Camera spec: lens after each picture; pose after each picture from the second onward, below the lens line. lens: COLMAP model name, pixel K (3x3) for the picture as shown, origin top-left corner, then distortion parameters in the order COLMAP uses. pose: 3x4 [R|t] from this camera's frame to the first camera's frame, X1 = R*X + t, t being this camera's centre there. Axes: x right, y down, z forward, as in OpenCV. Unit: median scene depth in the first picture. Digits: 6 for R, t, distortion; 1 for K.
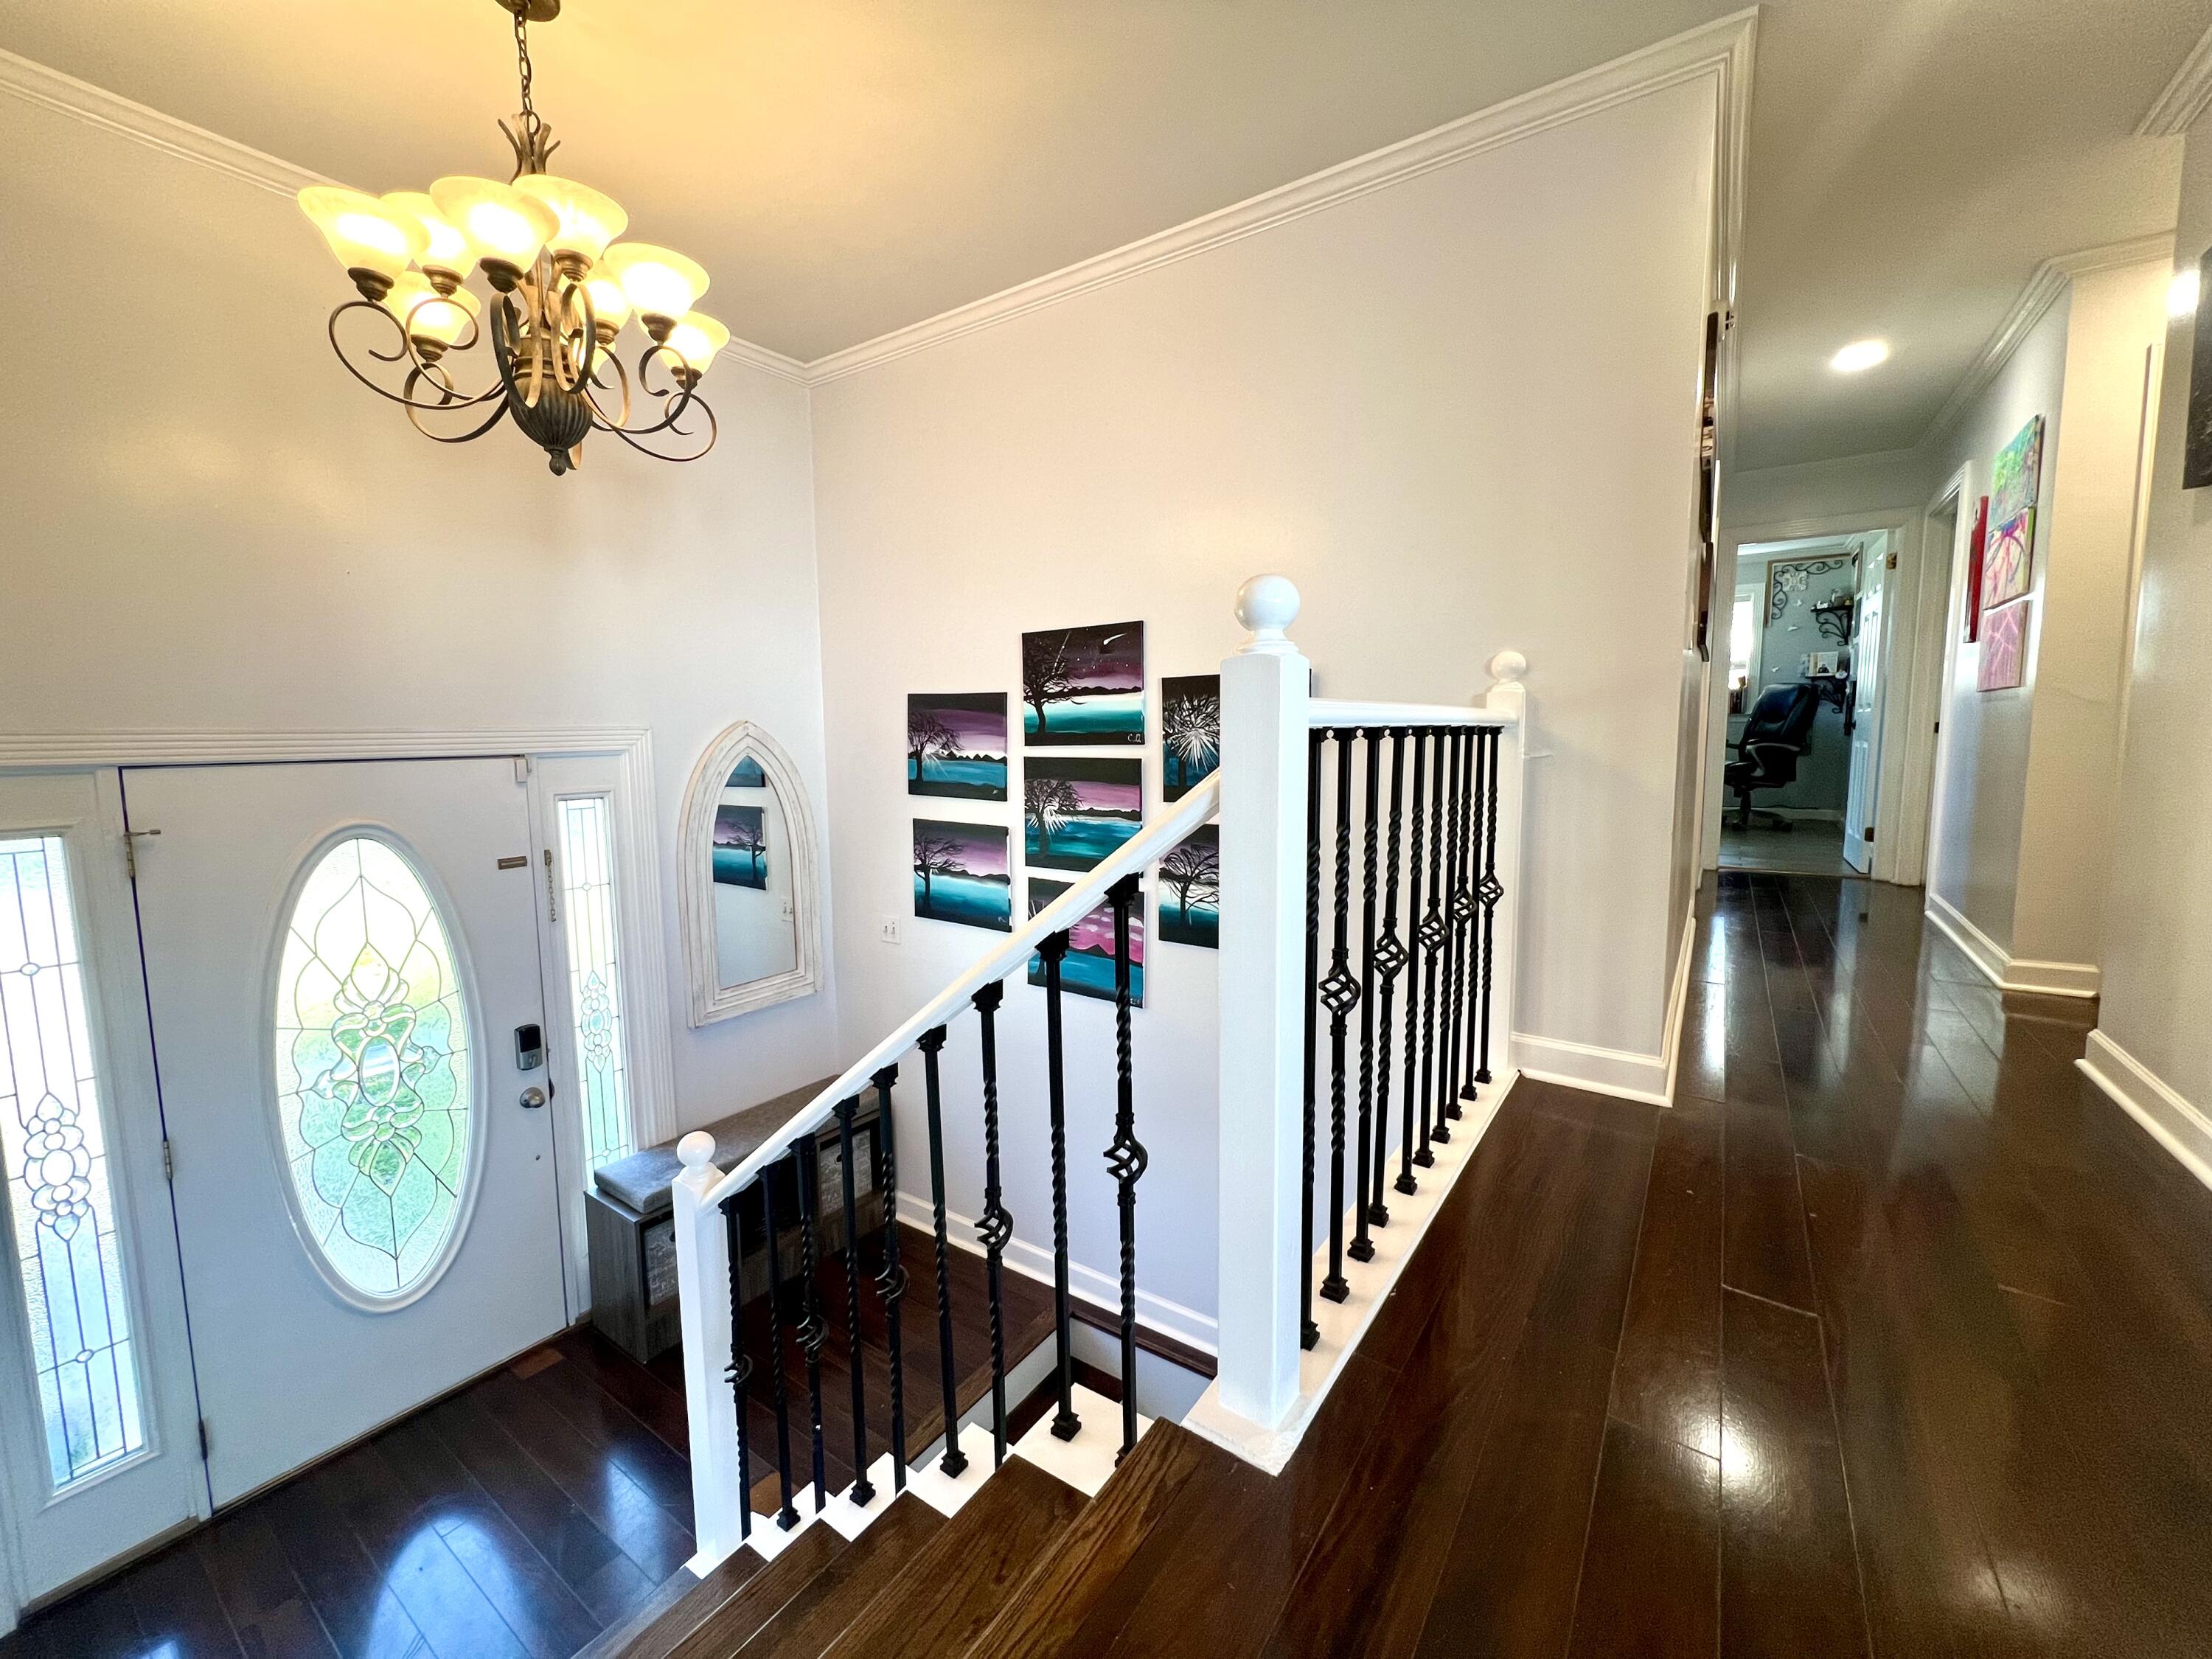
lens RADIAL K [[885.7, 0, 1101.9], [0, 885.7, 813.0], [0, 0, 1]] dist [-0.002442, 0.000203]
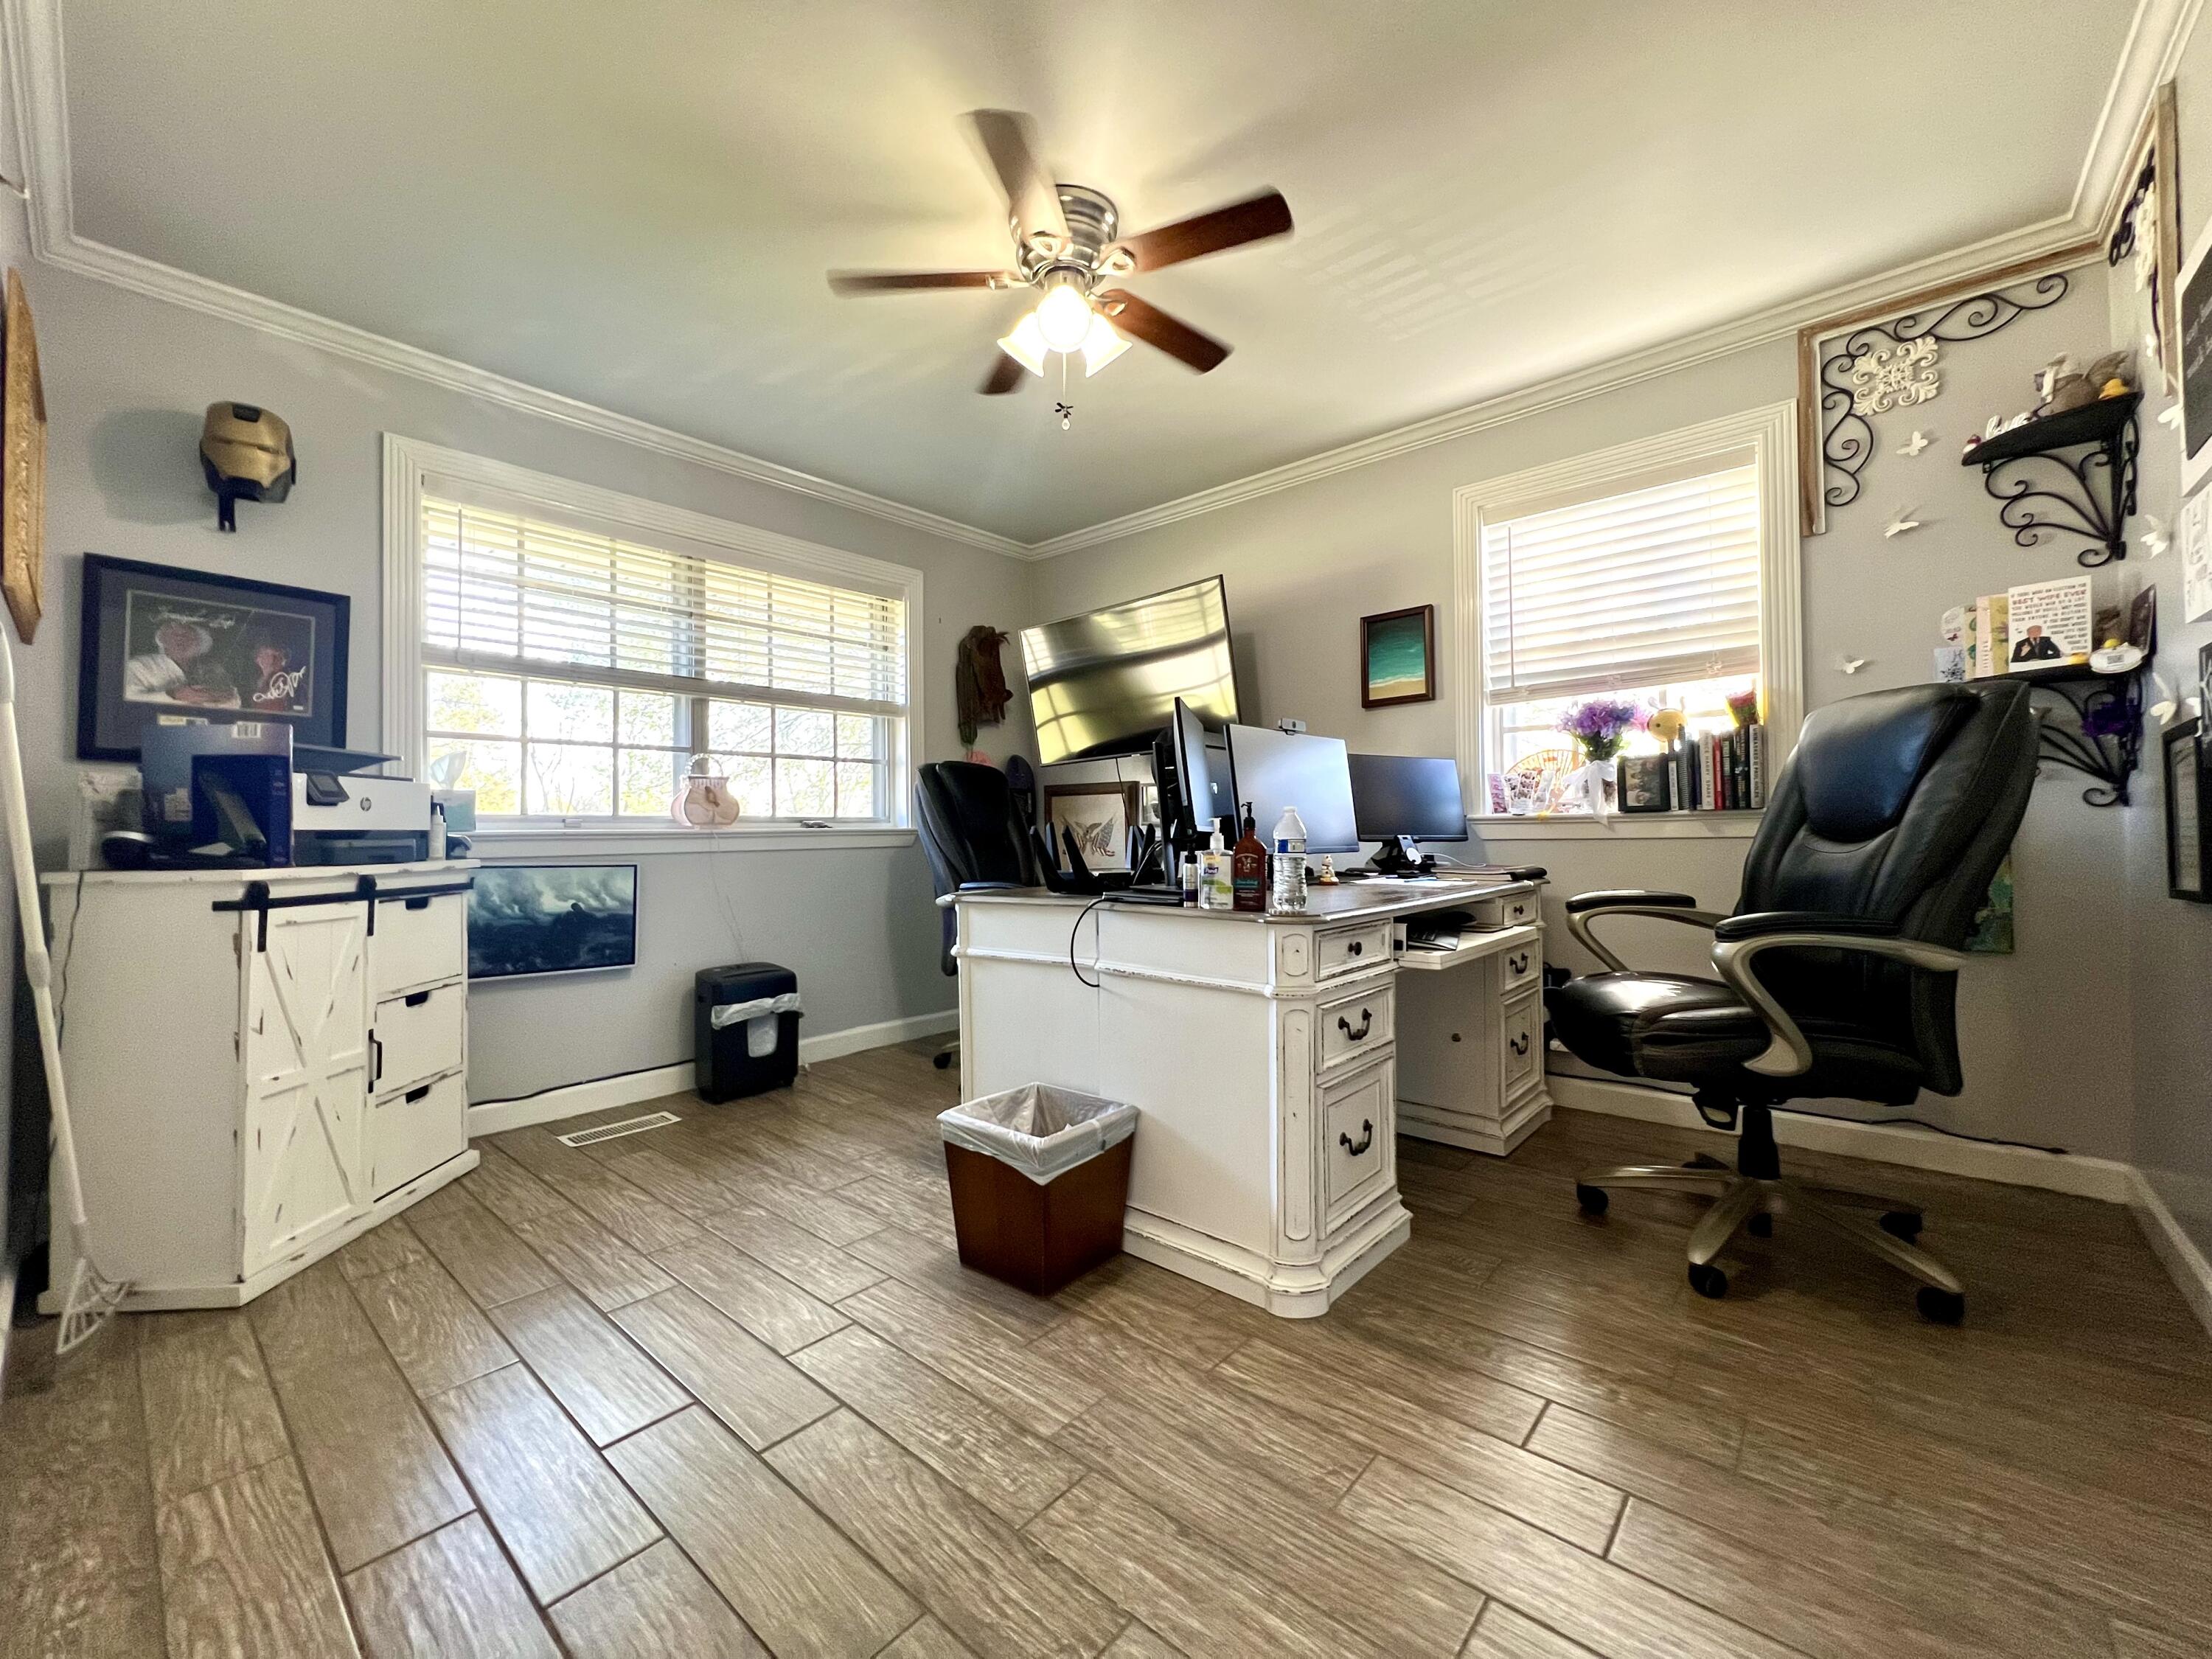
lens RADIAL K [[885.7, 0, 1095.7], [0, 885.7, 831.1], [0, 0, 1]] dist [-0.002442, 0.000203]
pose [[0.992806, -0.008730, -0.119414, 0.552558], [-0.004932, 0.993511, -0.113633, -0.072019], [0.119631, 0.113404, 0.986320, 0.693907]]
